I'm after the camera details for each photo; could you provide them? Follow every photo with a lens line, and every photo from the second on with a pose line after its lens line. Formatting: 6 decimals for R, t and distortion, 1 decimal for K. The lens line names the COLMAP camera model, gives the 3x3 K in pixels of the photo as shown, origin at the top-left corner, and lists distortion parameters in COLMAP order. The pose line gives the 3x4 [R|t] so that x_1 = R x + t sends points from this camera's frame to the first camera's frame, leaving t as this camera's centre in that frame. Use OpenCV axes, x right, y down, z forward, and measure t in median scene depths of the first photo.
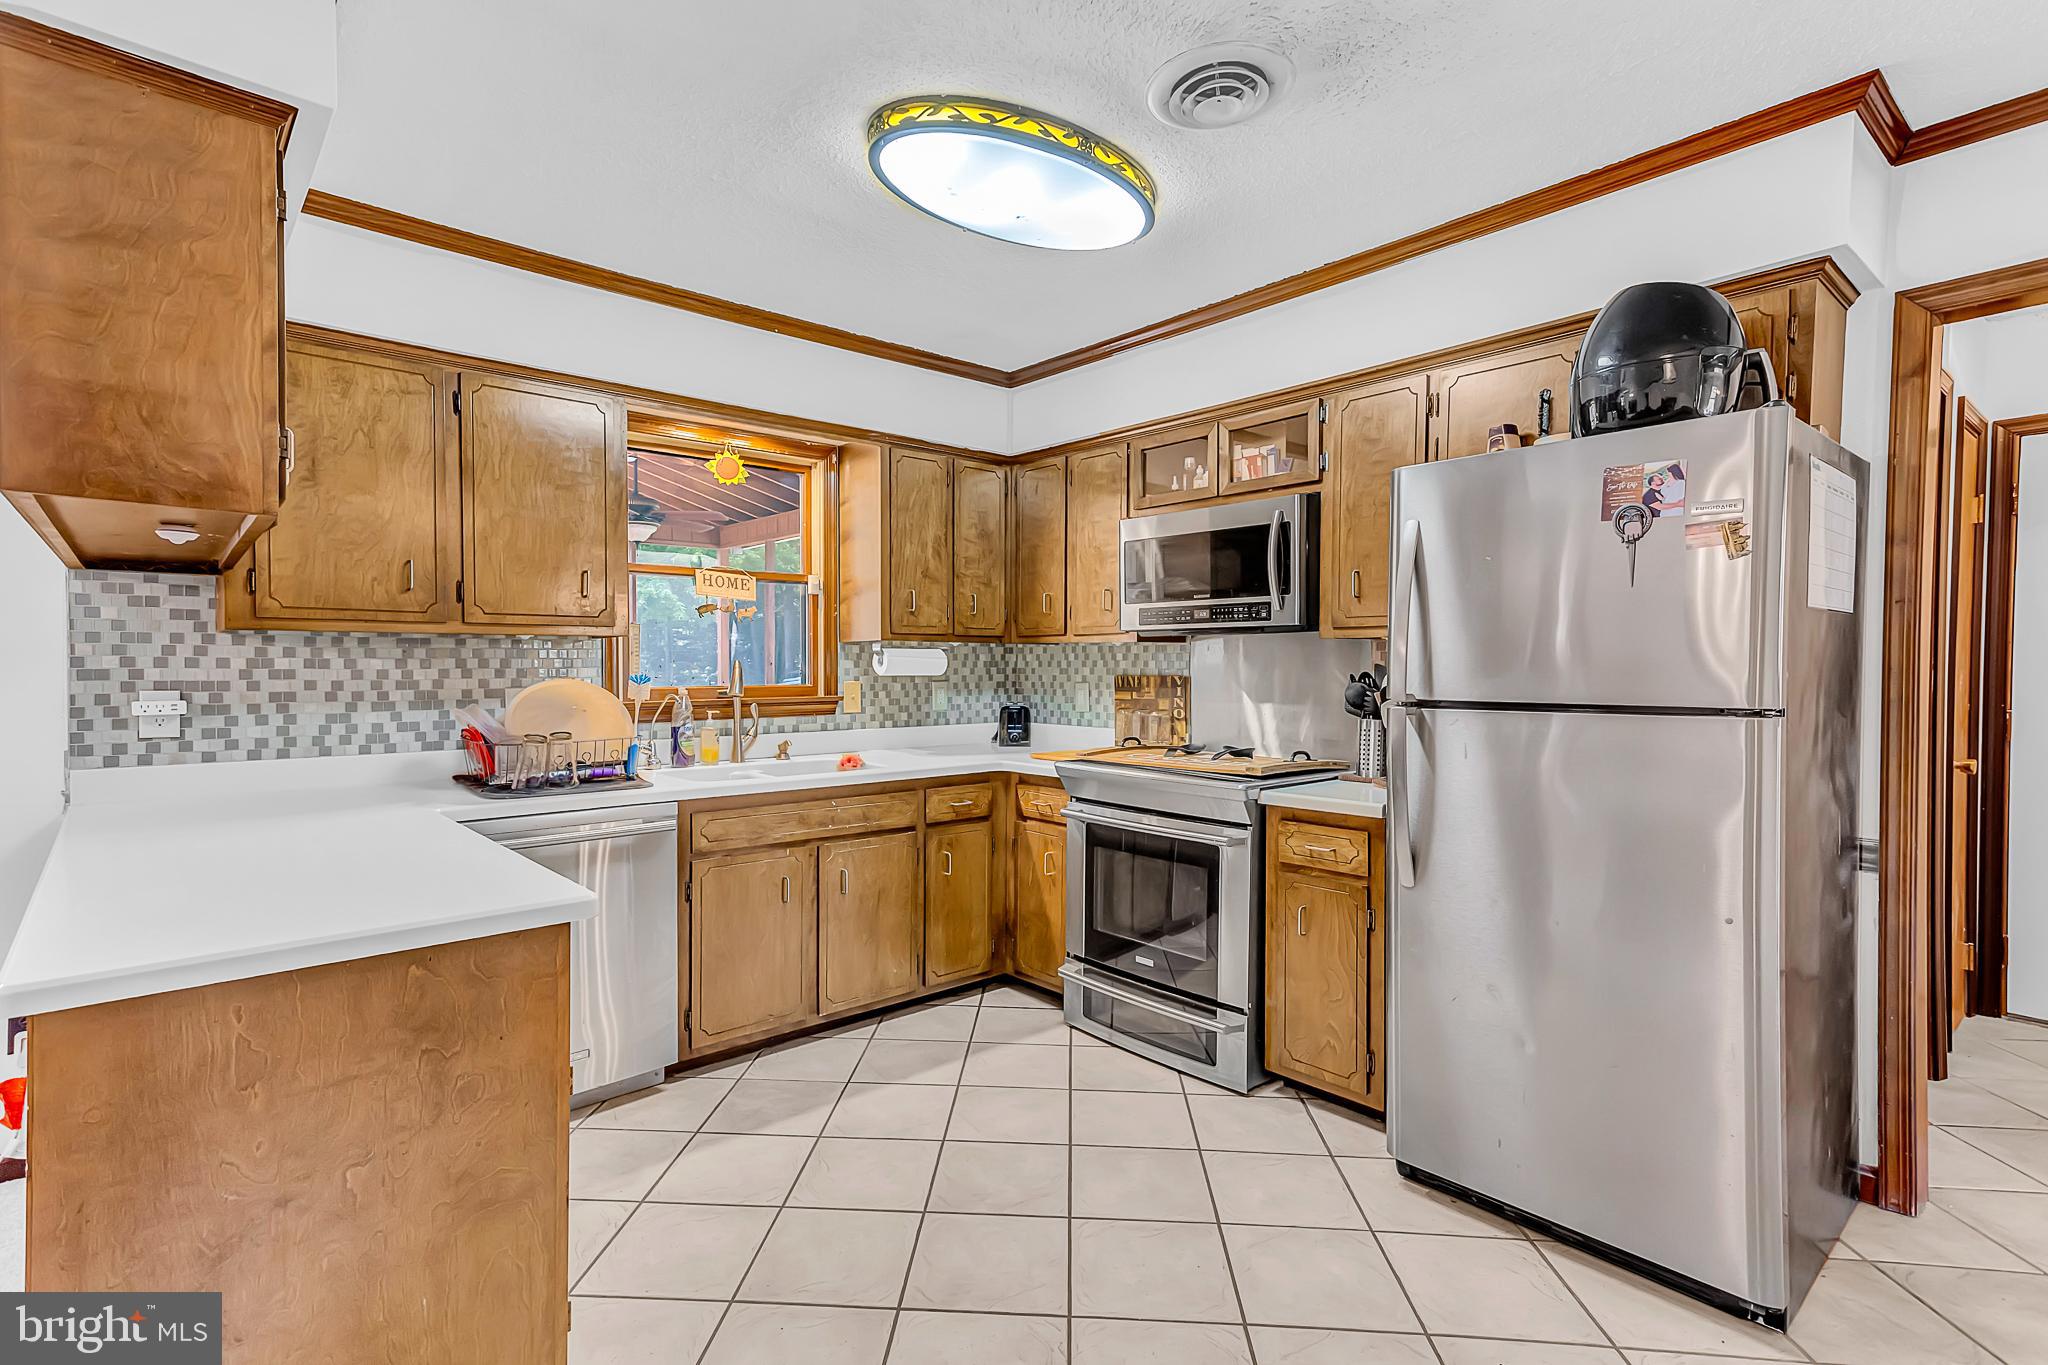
lens RADIAL K [[986.0, 0, 1007.2], [0, 986.0, 687.8], [0, 0, 1]] dist [0.023711, 0.000953]
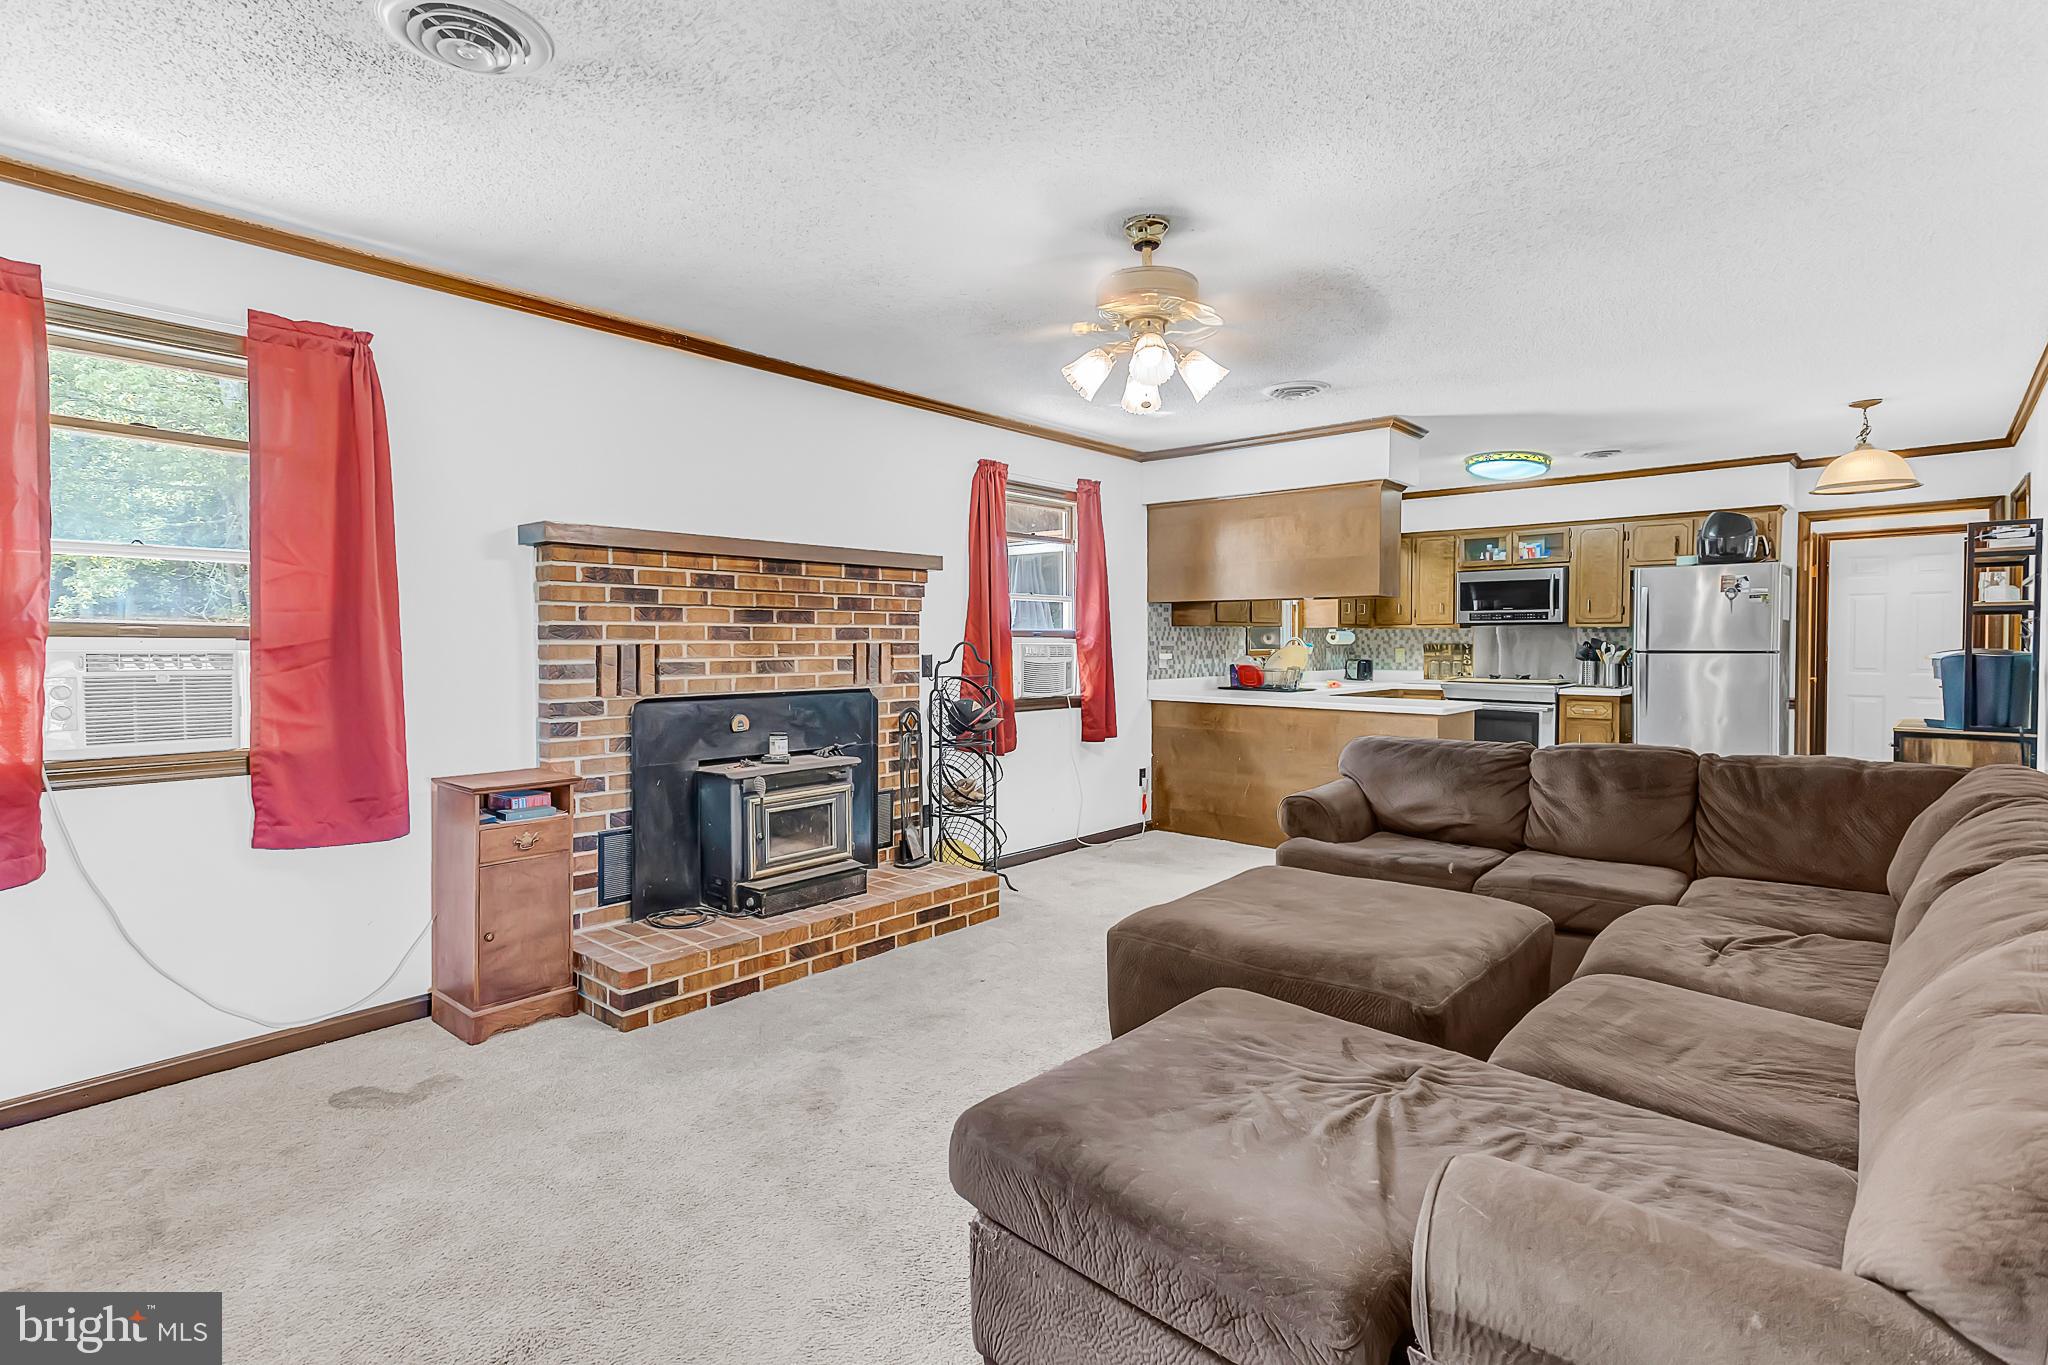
lens RADIAL K [[986.0, 0, 991.6], [0, 986.0, 656.8], [0, 0, 1]] dist [0.023711, 0.000953]
pose [[0.993825, -0.004550, 0.110865, -1.220185], [0.005442, 0.999955, -0.007742, 0.029624], [-0.110825, 0.008298, 0.993805, -1.122789]]
